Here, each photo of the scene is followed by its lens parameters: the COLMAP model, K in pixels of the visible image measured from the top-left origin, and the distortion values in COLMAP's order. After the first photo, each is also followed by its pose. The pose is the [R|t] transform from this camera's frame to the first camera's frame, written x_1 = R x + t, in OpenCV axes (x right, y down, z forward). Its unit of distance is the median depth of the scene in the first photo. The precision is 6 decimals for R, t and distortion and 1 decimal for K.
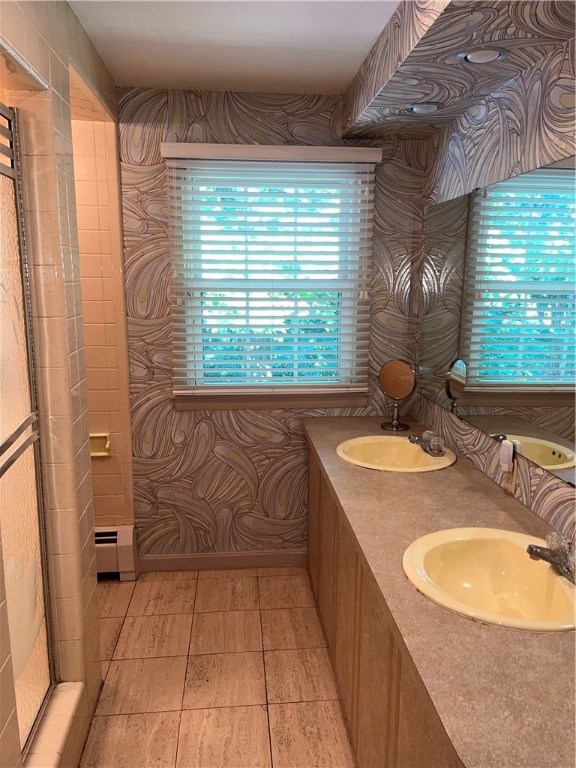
lens RADIAL K [[580.7, 0, 288.3], [0, 580.7, 384.2], [0, 0, 1]] dist [0.054423, -0.054567]
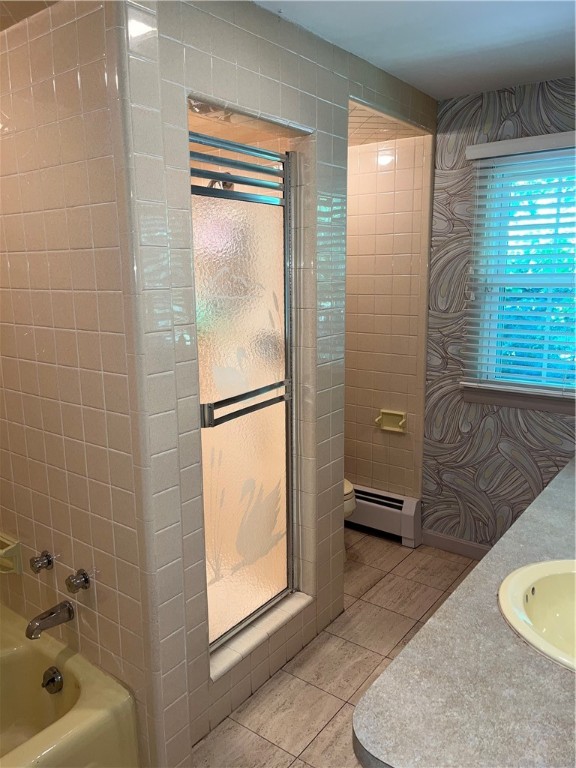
lens RADIAL K [[580.7, 0, 306.7], [0, 580.7, 387.9], [0, 0, 1]] dist [0.054423, -0.054567]
pose [[0.746696, 0.118994, -0.654435, 0.282759], [-0.112589, 0.992282, 0.051963, -0.001034], [0.655567, 0.034882, 0.754331, 0.023024]]
